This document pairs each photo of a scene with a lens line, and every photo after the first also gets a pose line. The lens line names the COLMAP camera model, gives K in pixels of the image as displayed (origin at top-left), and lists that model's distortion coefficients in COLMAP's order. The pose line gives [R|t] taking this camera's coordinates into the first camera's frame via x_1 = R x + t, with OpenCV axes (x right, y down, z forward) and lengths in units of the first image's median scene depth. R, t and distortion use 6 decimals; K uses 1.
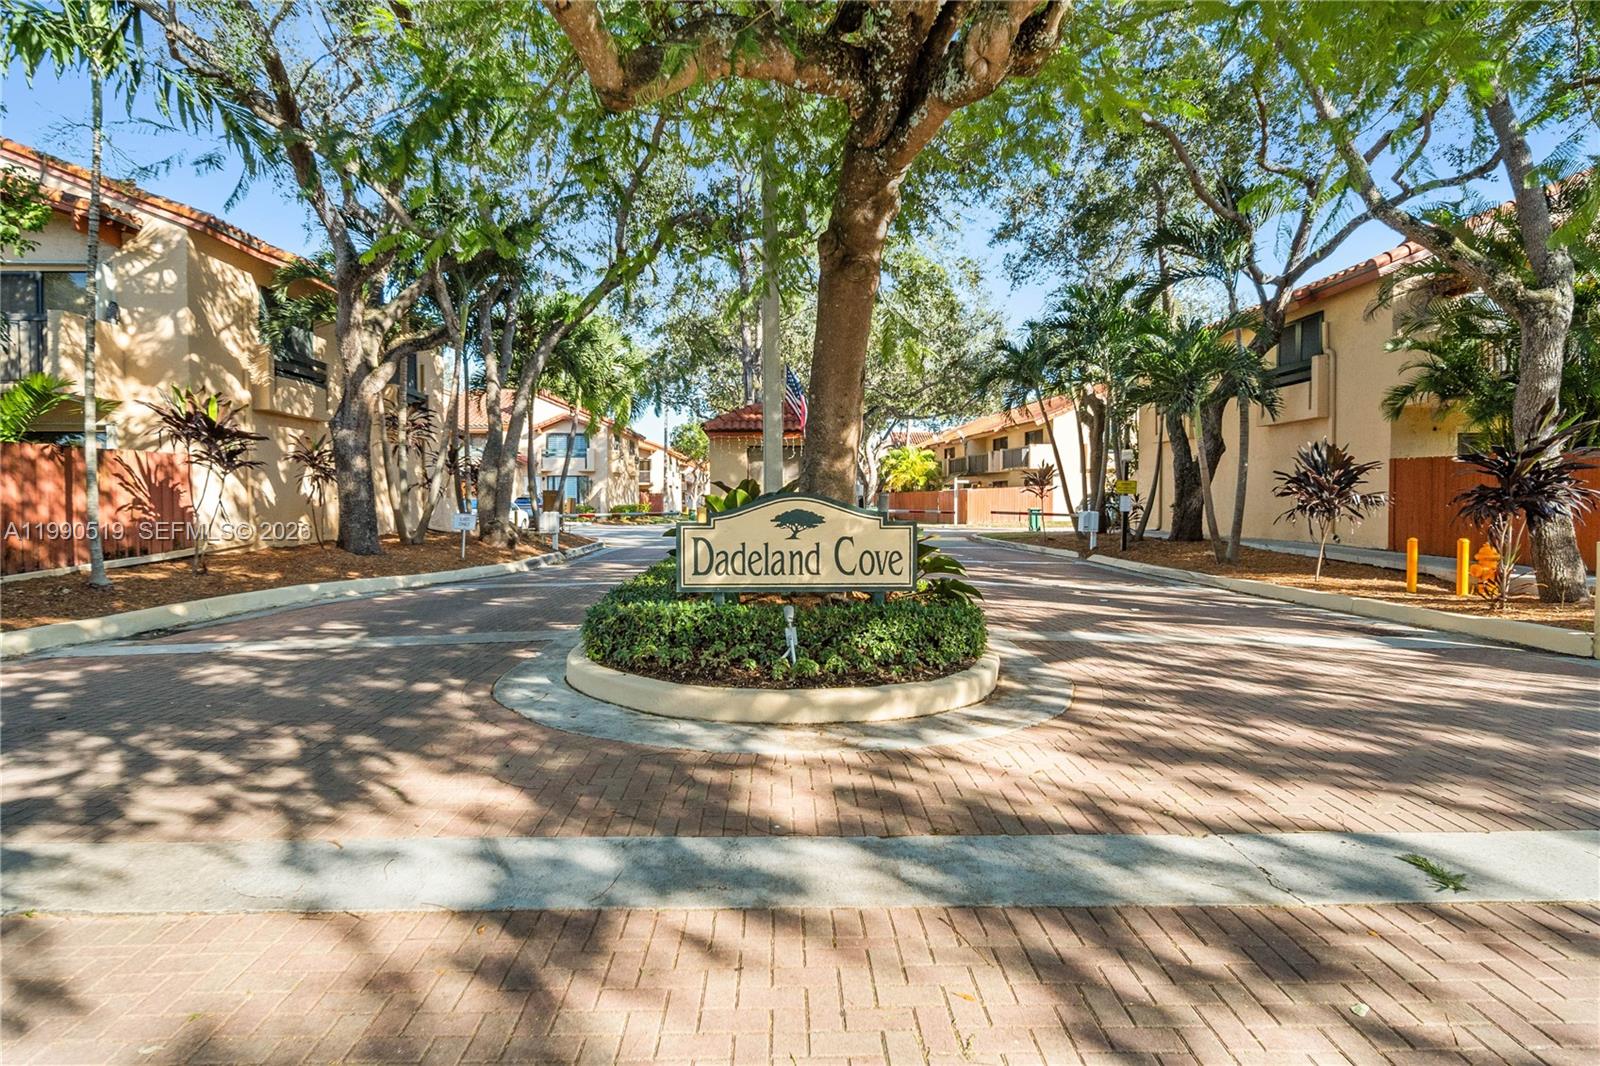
lens RADIAL K [[861.6, 0, 798.2], [0, 861.6, 532.2], [0, 0, 1]] dist [0.003278, 0.000450]
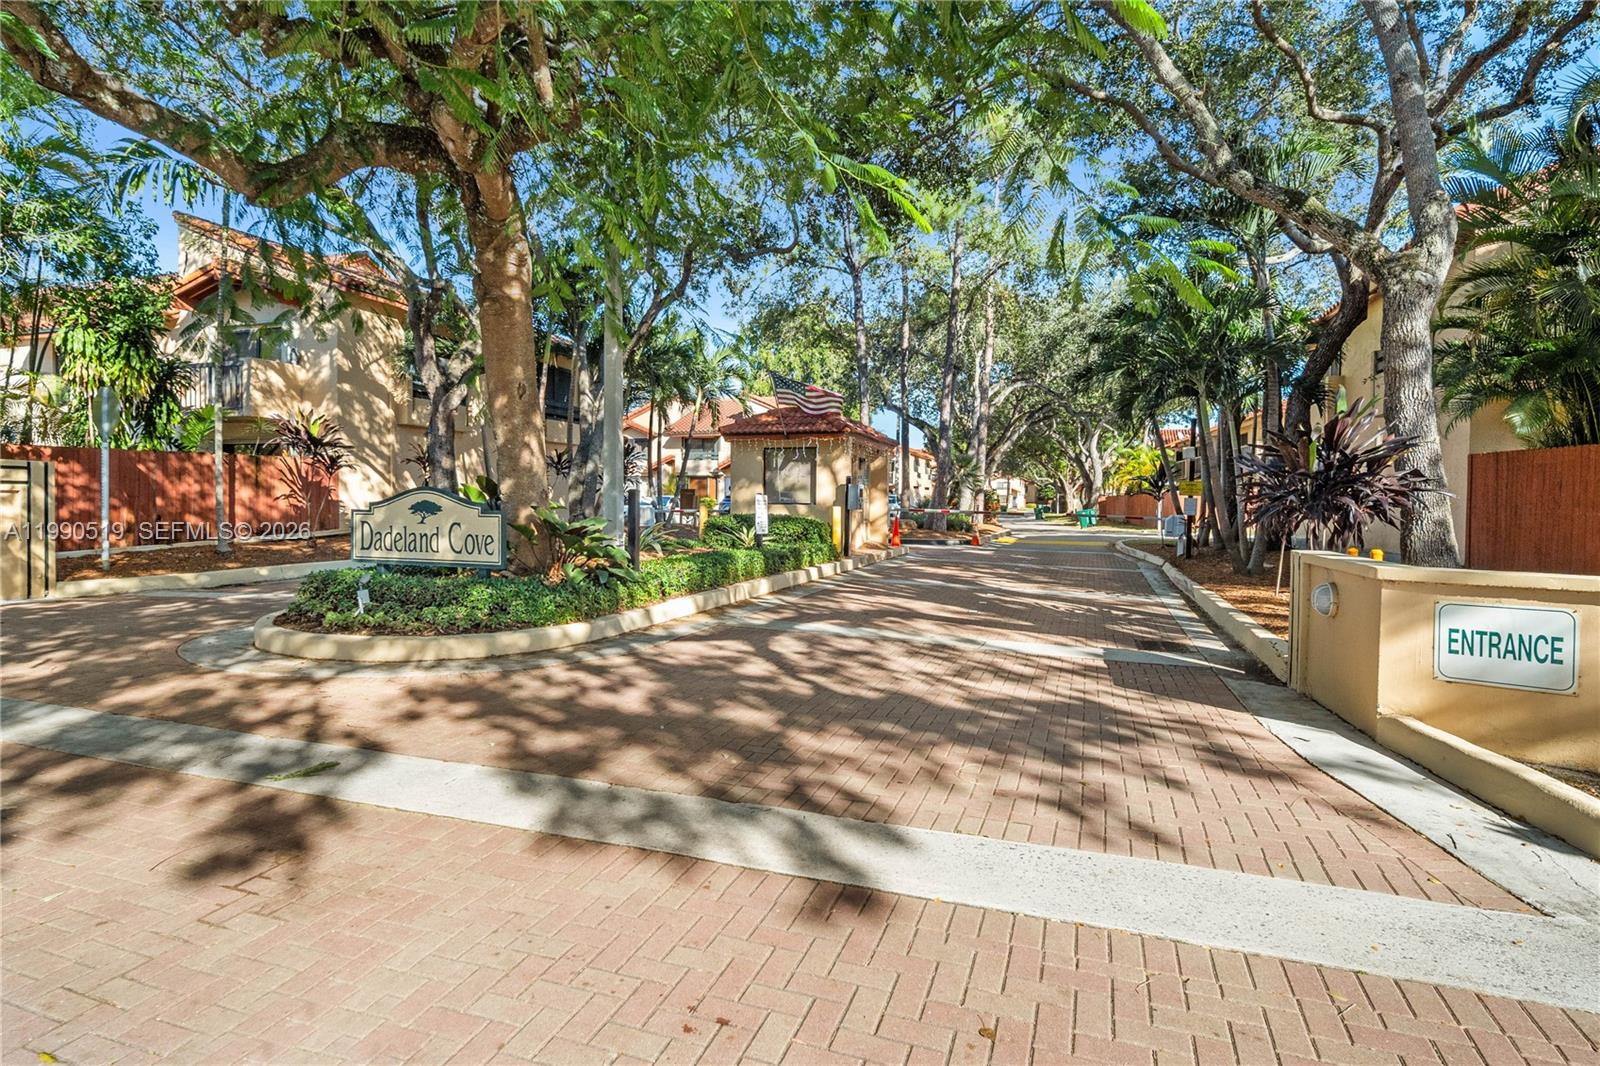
lens RADIAL K [[861.6, 0, 796.1], [0, 861.6, 523.4], [0, 0, 1]] dist [0.003278, 0.000450]
pose [[0.936437, 0.015348, -0.350500, 0.962023], [-0.016695, 0.999860, -0.000820, -0.001196], [0.350439, 0.006620, 0.936562, -0.008946]]
